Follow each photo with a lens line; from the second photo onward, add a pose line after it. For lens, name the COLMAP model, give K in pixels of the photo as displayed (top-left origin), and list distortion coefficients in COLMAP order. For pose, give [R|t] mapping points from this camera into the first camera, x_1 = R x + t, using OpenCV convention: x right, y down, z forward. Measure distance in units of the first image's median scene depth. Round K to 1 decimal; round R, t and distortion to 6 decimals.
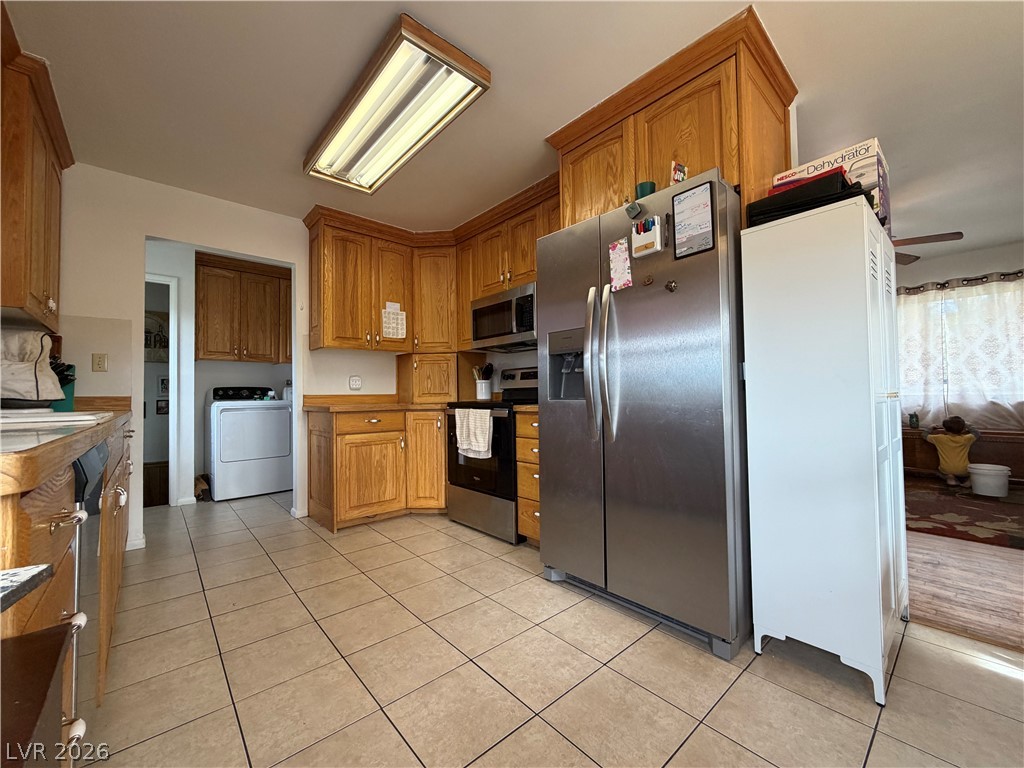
lens RADIAL K [[406.6, 0, 507.9], [0, 406.6, 386.0], [0, 0, 1]] dist [0.000191, 0.000159]
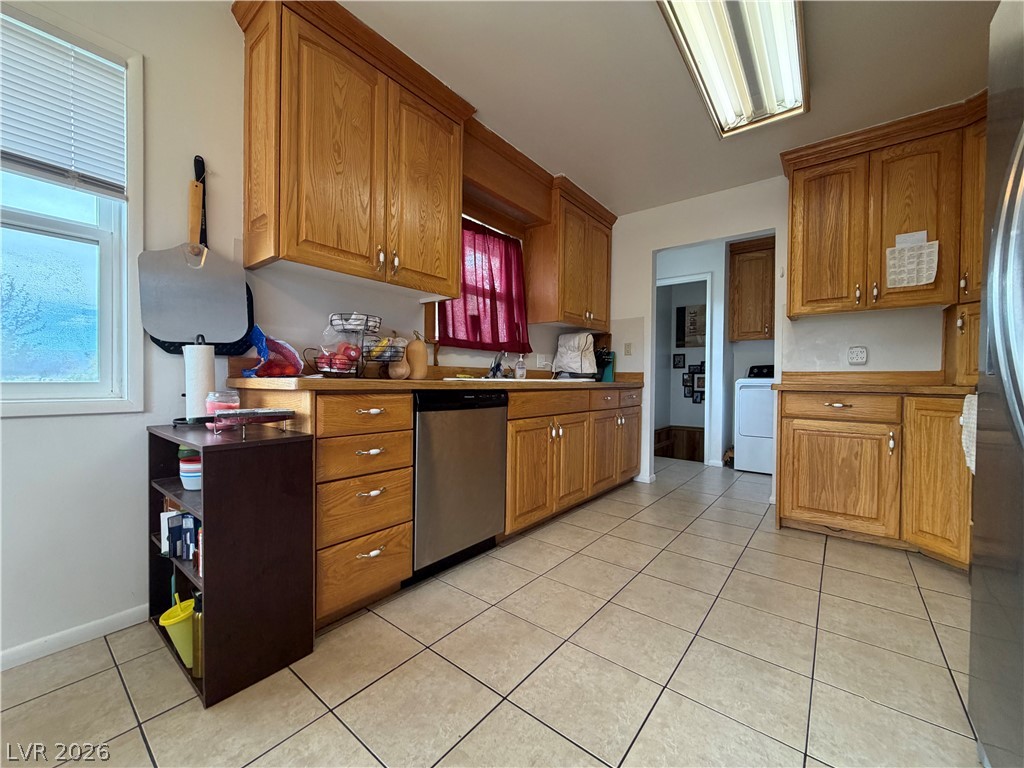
lens RADIAL K [[406.6, 0, 507.9], [0, 406.6, 386.0], [0, 0, 1]] dist [0.000191, 0.000159]
pose [[0.171974, 0.032406, -0.984568, 0.290672], [0.012177, 0.999312, 0.035019, 0.015336], [0.985026, -0.018012, 0.171461, 0.251833]]
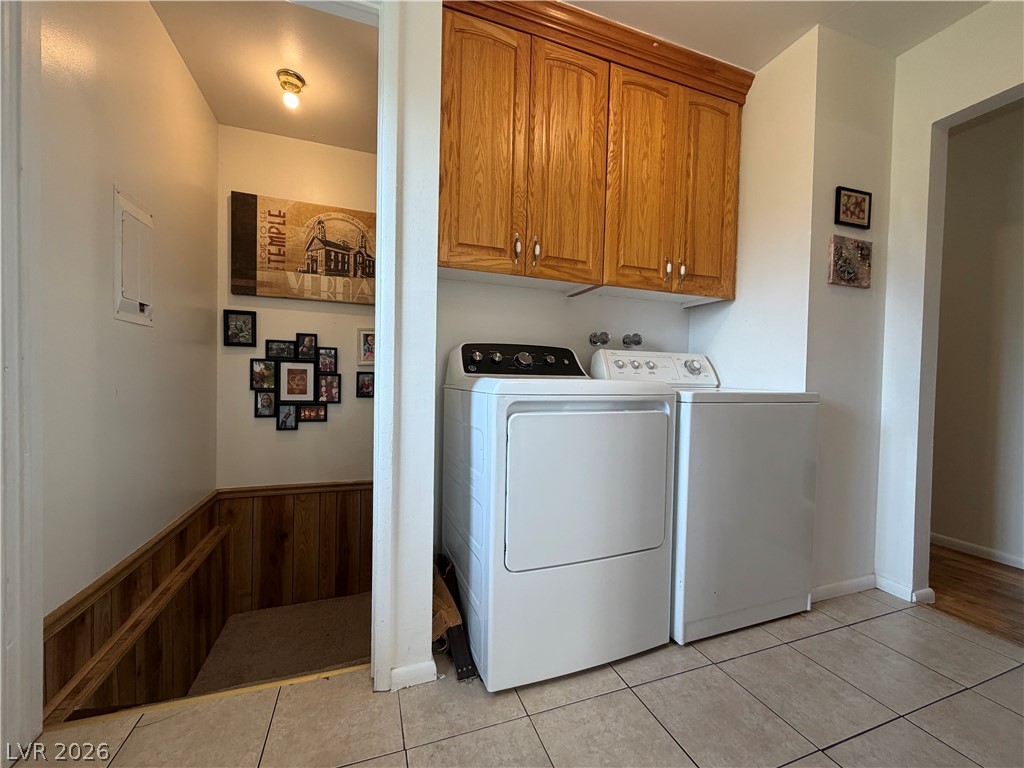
lens RADIAL K [[412.4, 0, 512.6], [0, 412.4, 382.3], [0, 0, 1]] dist [0.001129, -0.000699]
pose [[0.930321, 0.035912, -0.364983, -0.695639], [-0.022115, 0.998876, 0.041913, 0.032516], [0.366078, -0.030921, 0.930070, 0.838414]]
